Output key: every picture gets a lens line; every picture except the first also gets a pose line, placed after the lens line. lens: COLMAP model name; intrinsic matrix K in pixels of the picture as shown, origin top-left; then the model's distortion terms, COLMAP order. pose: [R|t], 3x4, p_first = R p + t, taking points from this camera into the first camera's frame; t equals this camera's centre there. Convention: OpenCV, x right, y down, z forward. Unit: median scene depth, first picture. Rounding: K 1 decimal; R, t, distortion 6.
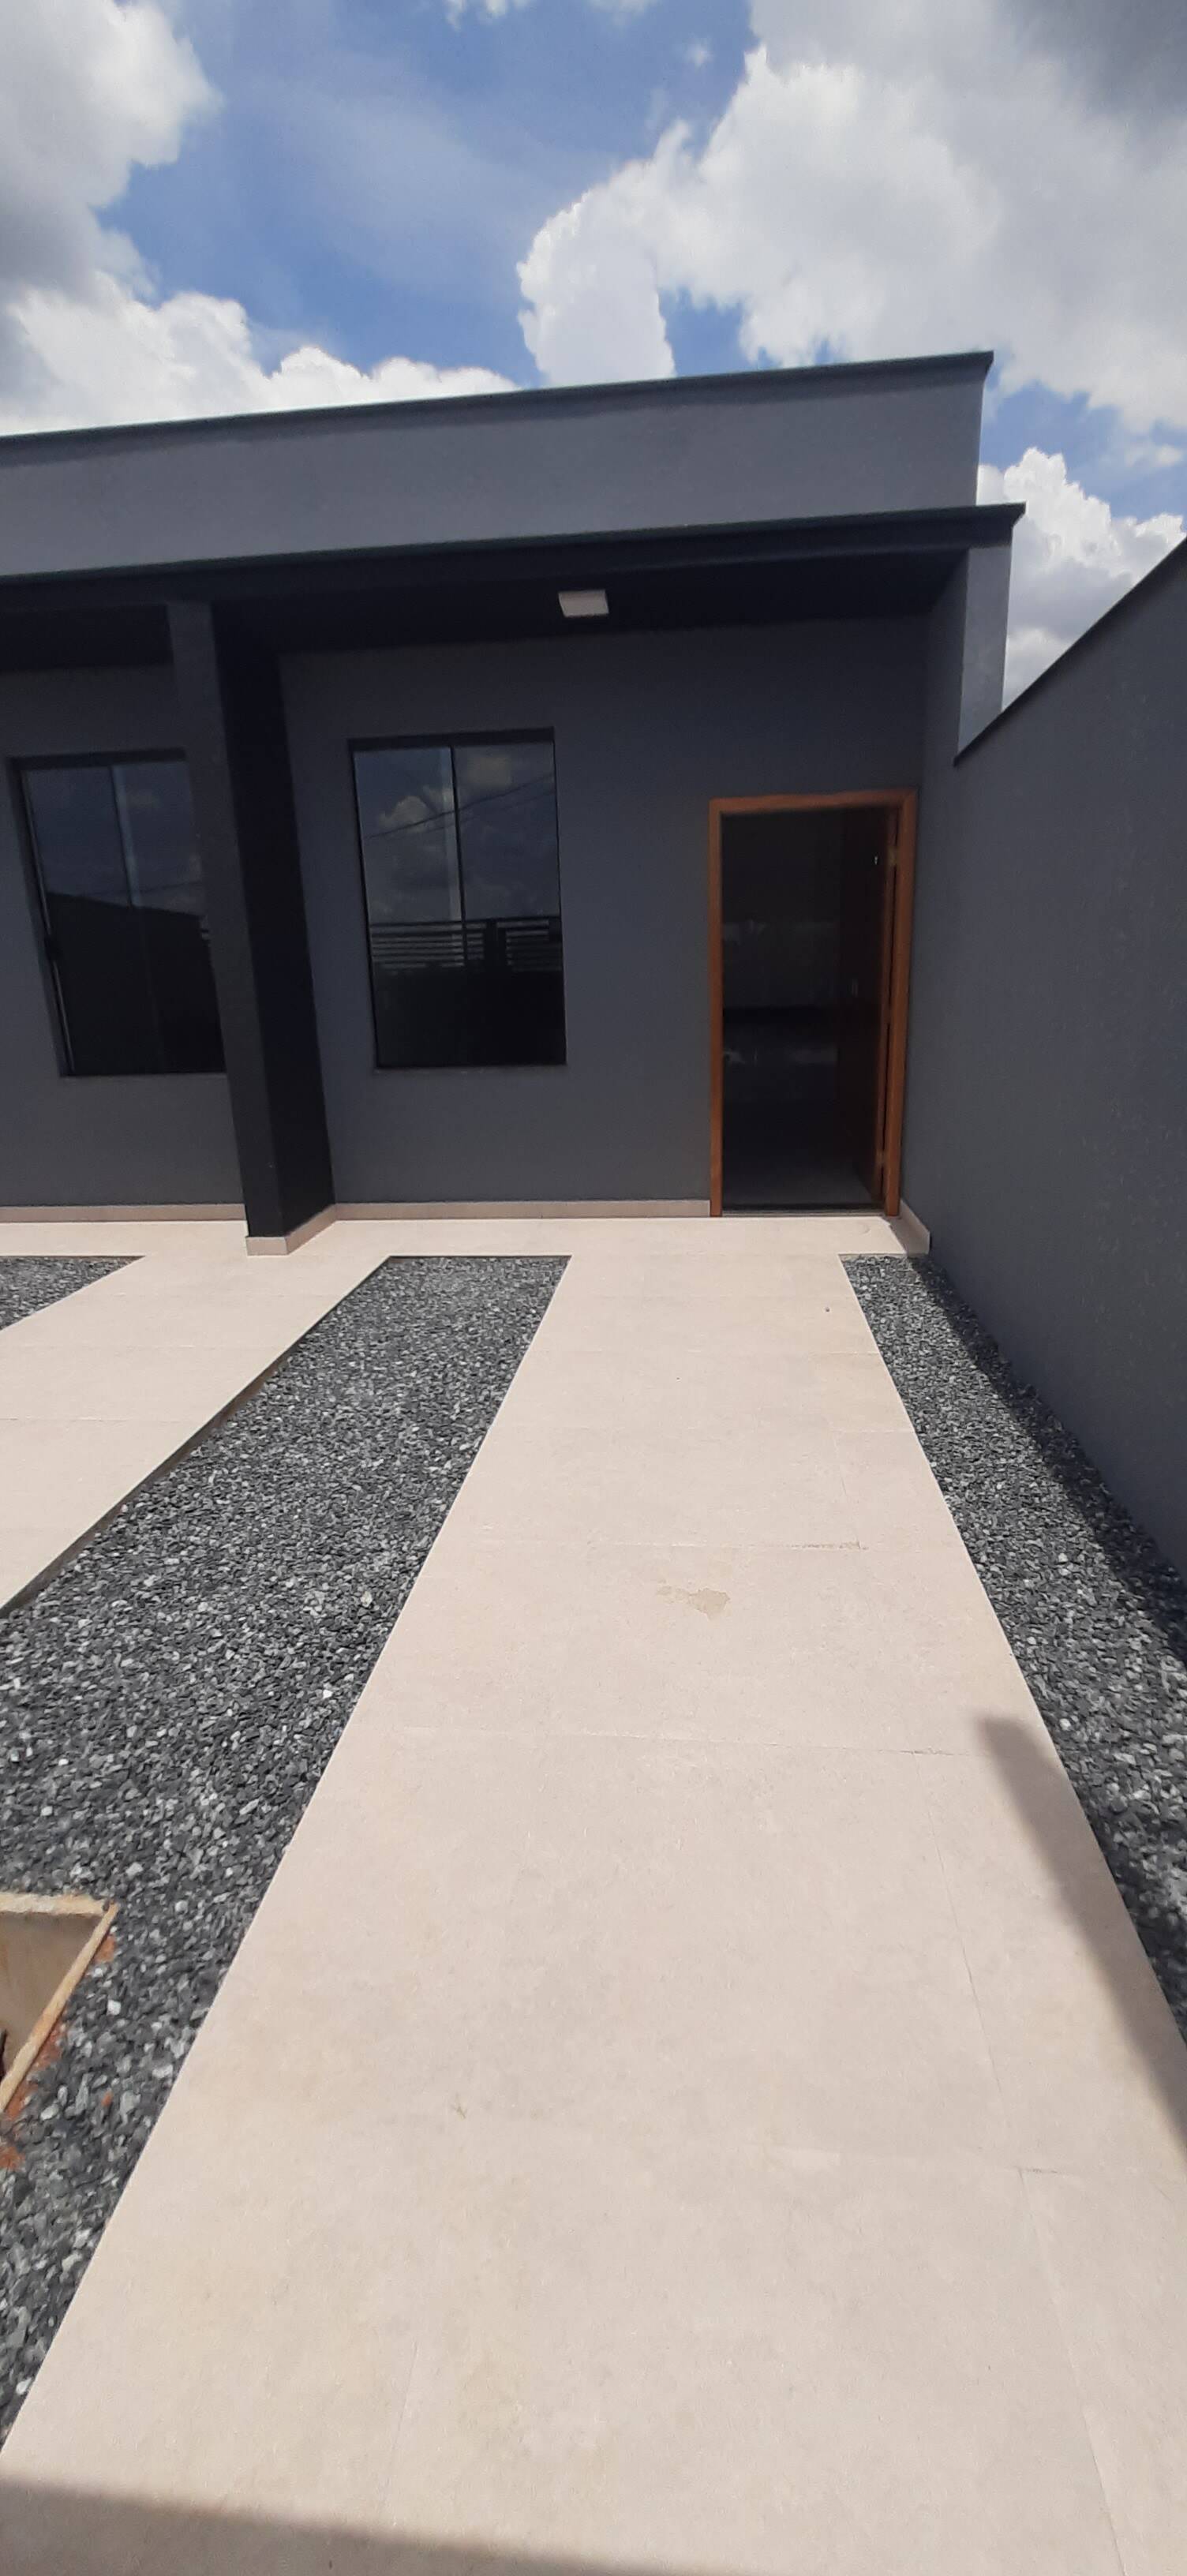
lens RADIAL K [[1026.7, 0, 593.5], [0, 1026.7, 1288.0], [0, 0, 1]] dist [-0.000176, 0.000013]
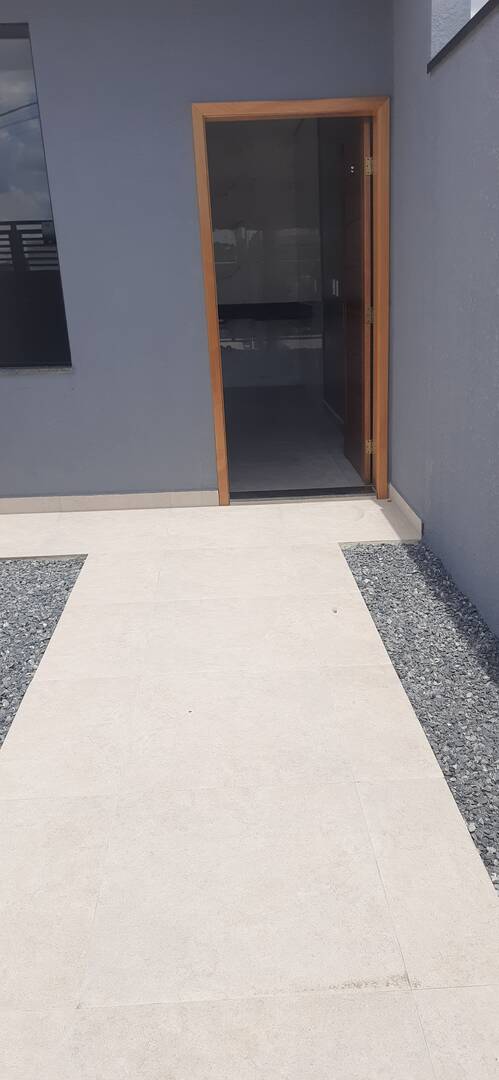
lens RADIAL K [[742.7, 0, 249.5], [0, 742.7, 540.0], [0, 0, 1]] dist [0.066368, -0.106242]
pose [[0.988608, -0.057986, 0.138898, 0.040321], [0.051973, 0.997564, 0.046534, -0.079413], [-0.141258, -0.038785, 0.989213, 0.253633]]
